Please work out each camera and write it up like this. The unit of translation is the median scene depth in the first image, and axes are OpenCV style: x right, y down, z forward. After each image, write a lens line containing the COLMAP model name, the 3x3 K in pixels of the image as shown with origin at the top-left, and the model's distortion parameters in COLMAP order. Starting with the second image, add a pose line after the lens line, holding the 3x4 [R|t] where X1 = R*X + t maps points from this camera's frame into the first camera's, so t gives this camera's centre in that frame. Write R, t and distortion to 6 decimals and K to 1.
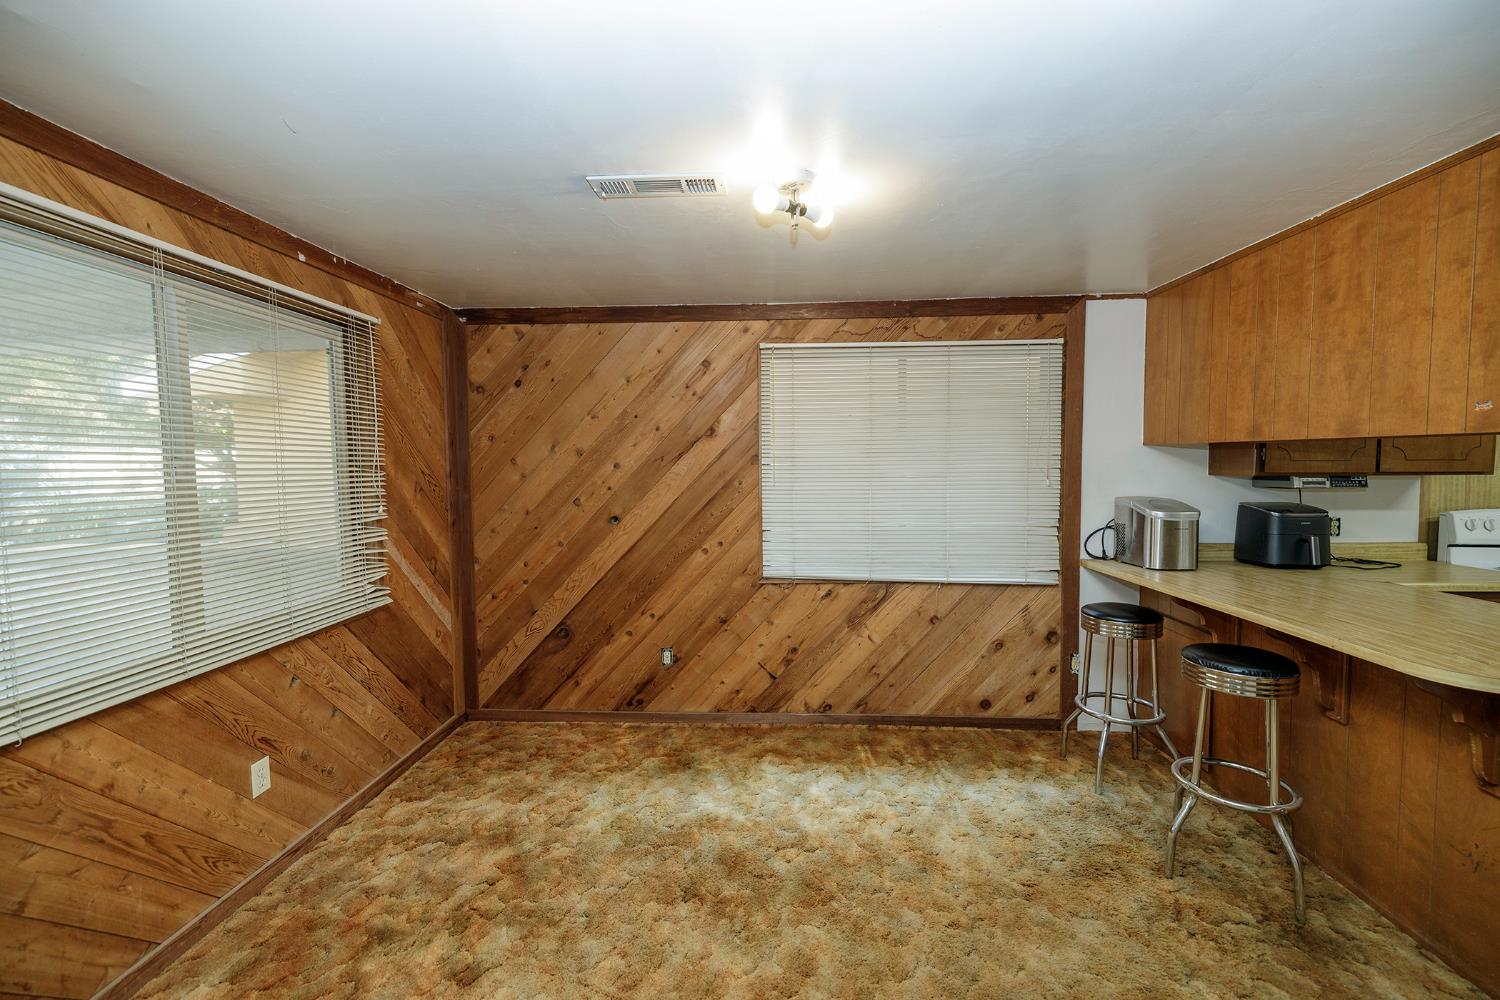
lens RADIAL K [[626.9, 0, 744.9], [0, 626.9, 495.9], [0, 0, 1]] dist [0.000002, -0.000198]
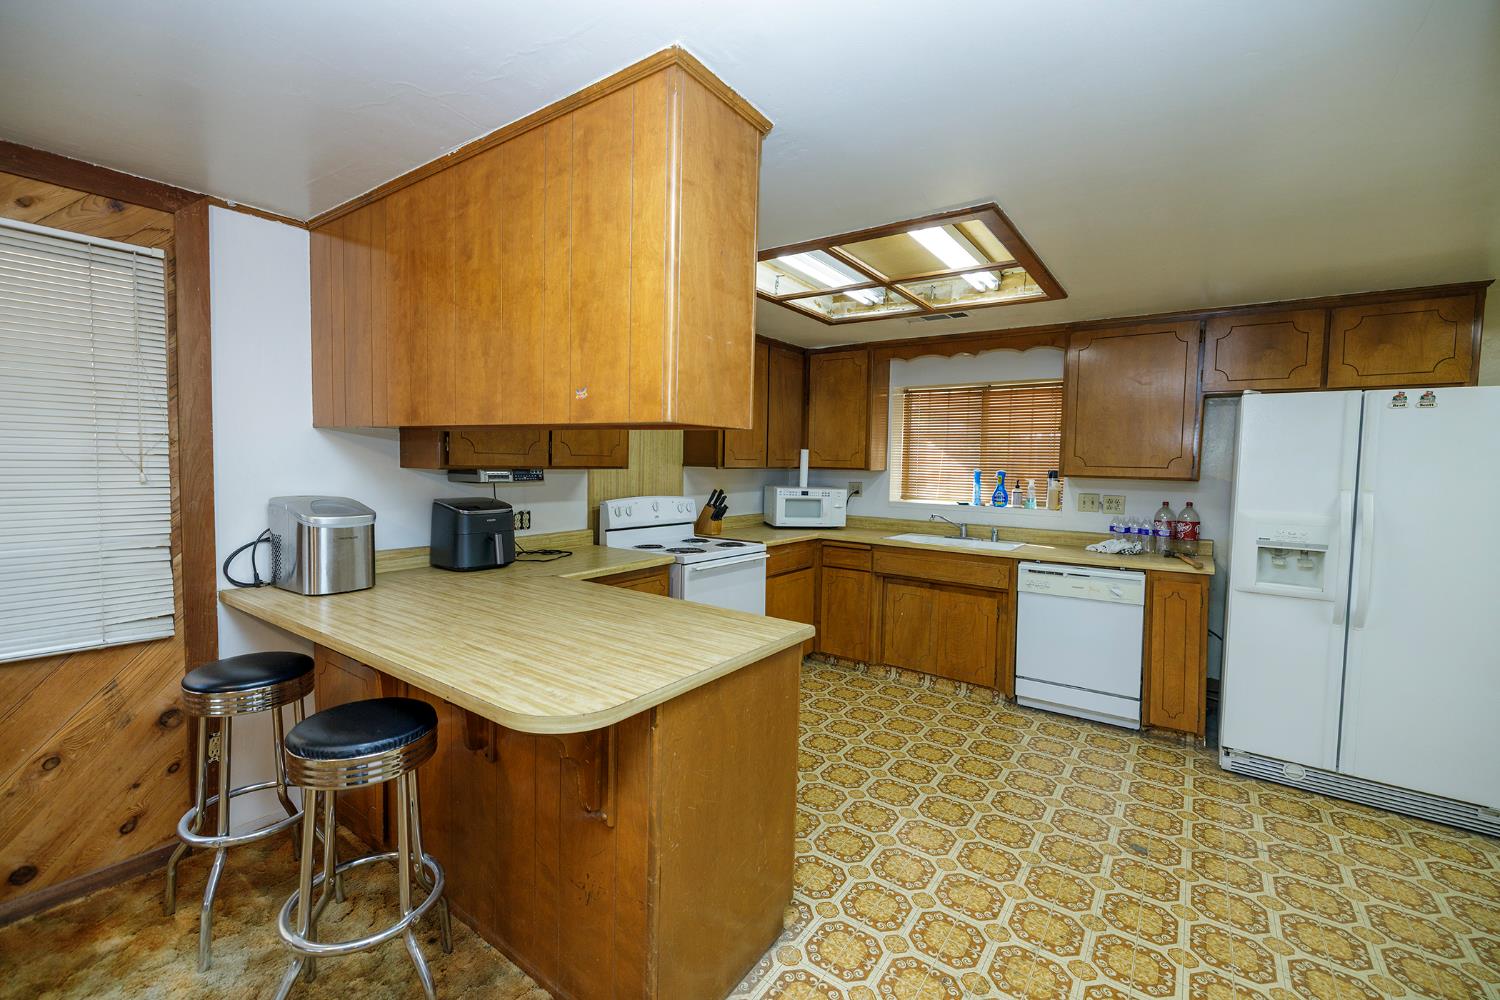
lens RADIAL K [[626.9, 0, 739.7], [0, 626.9, 493.2], [0, 0, 1]] dist [0.000002, -0.000198]
pose [[0.540033, -0.027079, 0.841208, 0.277649], [0.018039, 0.999625, 0.020598, -0.008111], [-0.841450, 0.004051, 0.540319, 0.164946]]
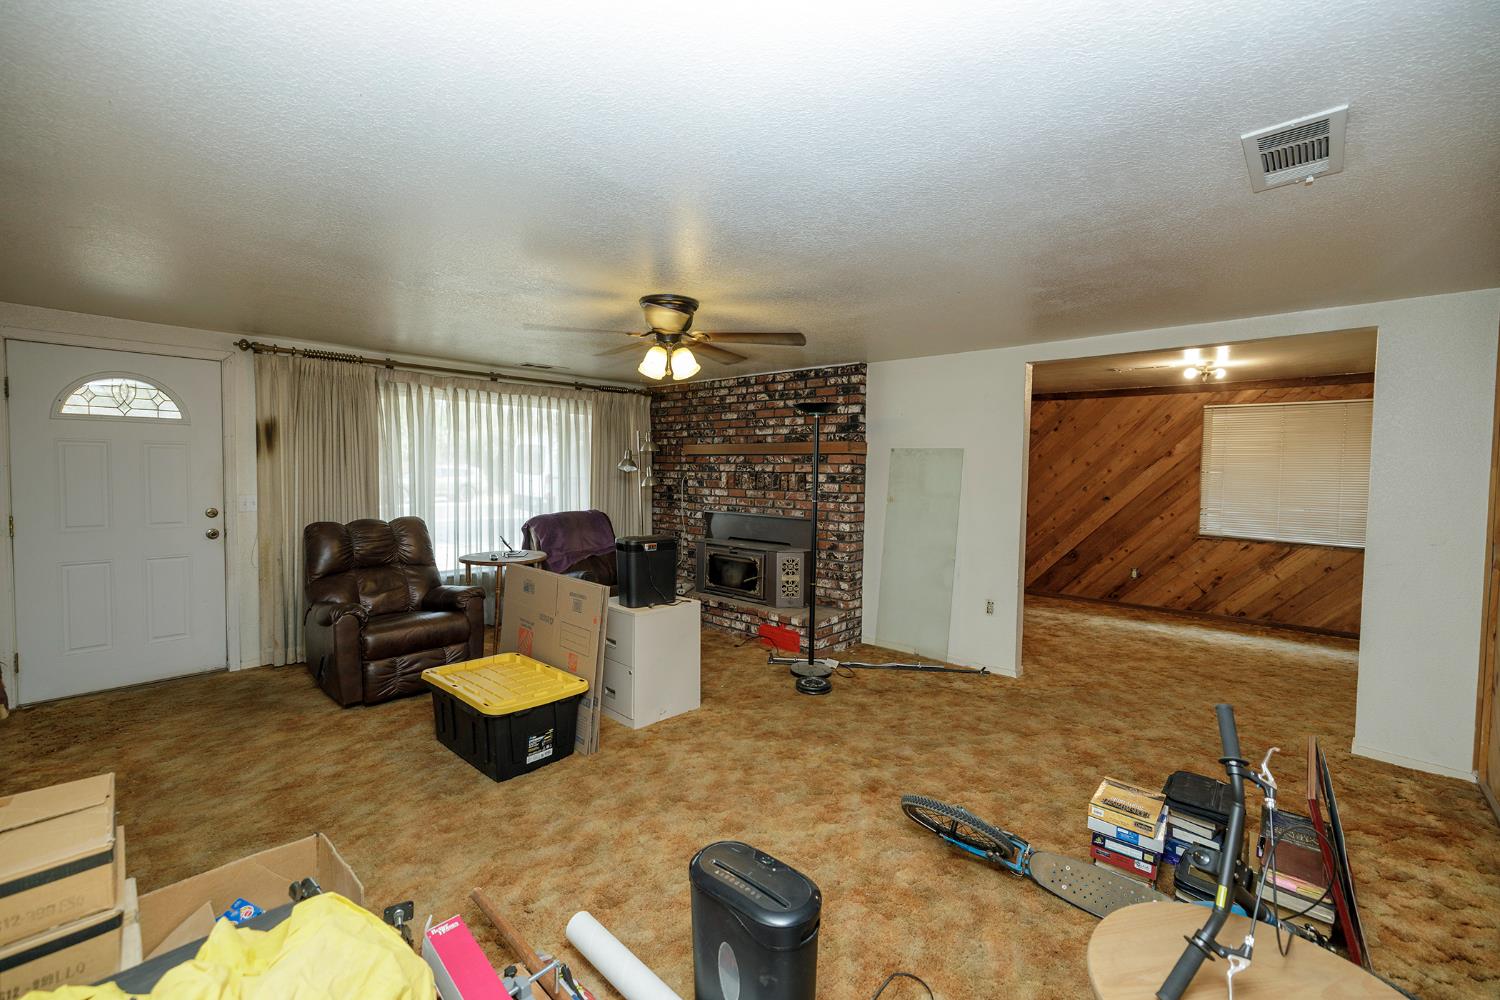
lens RADIAL K [[626.9, 0, 737.9], [0, 626.9, 494.9], [0, 0, 1]] dist [0.000002, -0.000198]
pose [[0.773985, 0.045291, -0.631582, 0.139102], [-0.051289, 0.998645, 0.008760, 0.070660], [0.631123, 0.025613, 0.775260, -1.275657]]
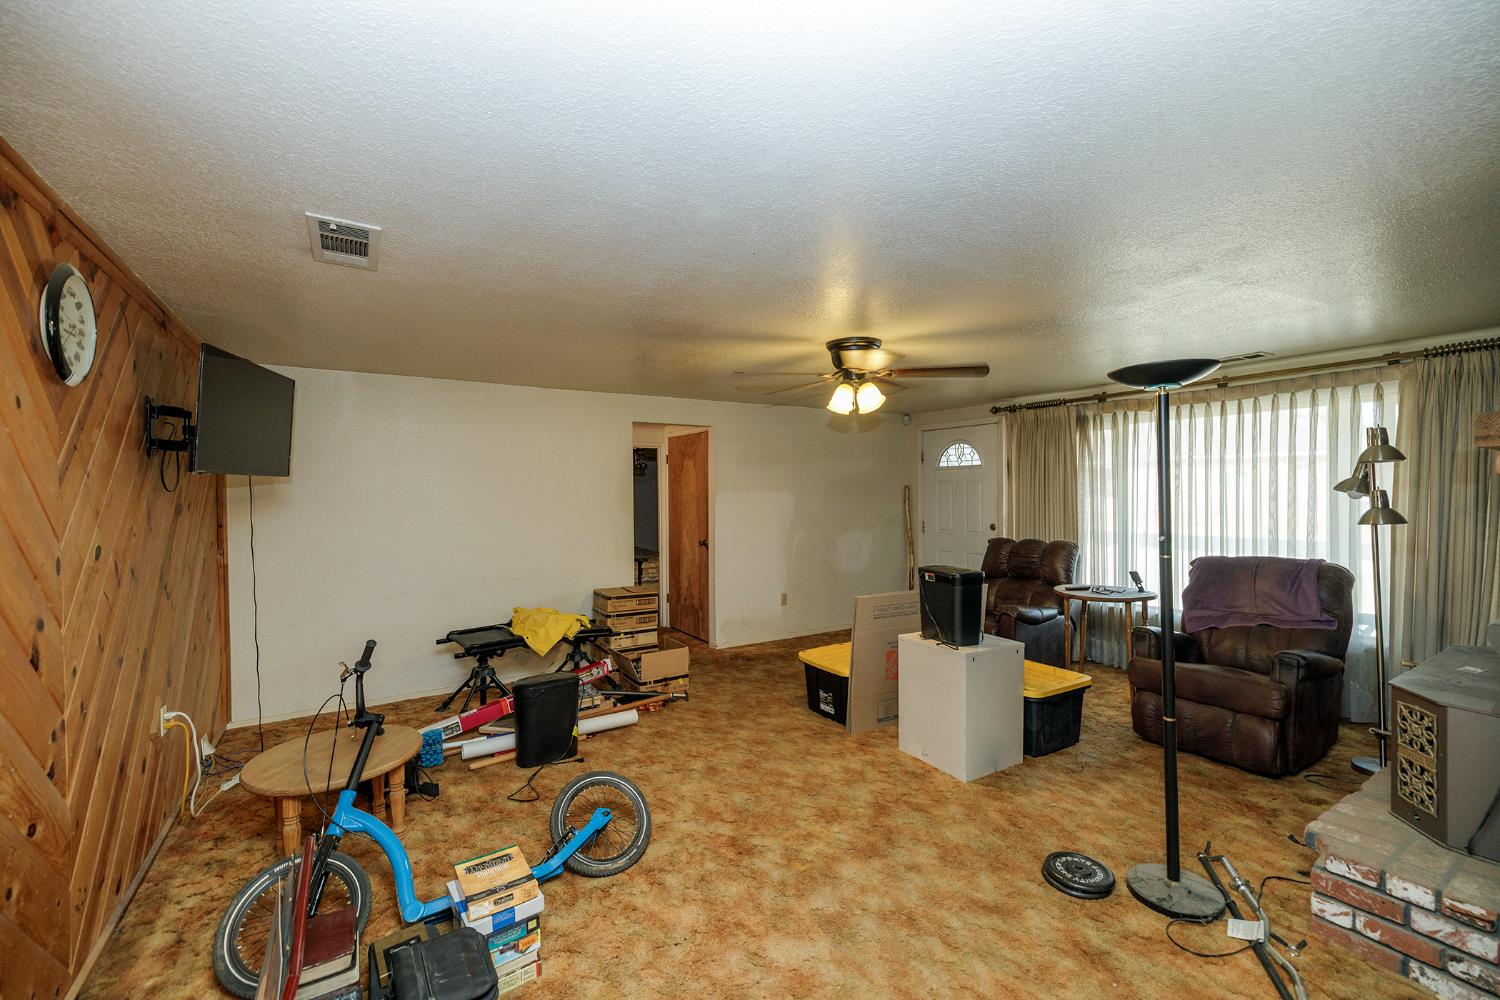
lens RADIAL K [[626.9, 0, 742.3], [0, 626.9, 495.1], [0, 0, 1]] dist [0.000002, -0.000198]
pose [[-0.817540, 0.019164, -0.575553, 0.195264], [-0.012857, 0.998590, 0.051513, -0.007372], [0.575728, 0.049514, -0.816140, 0.111668]]
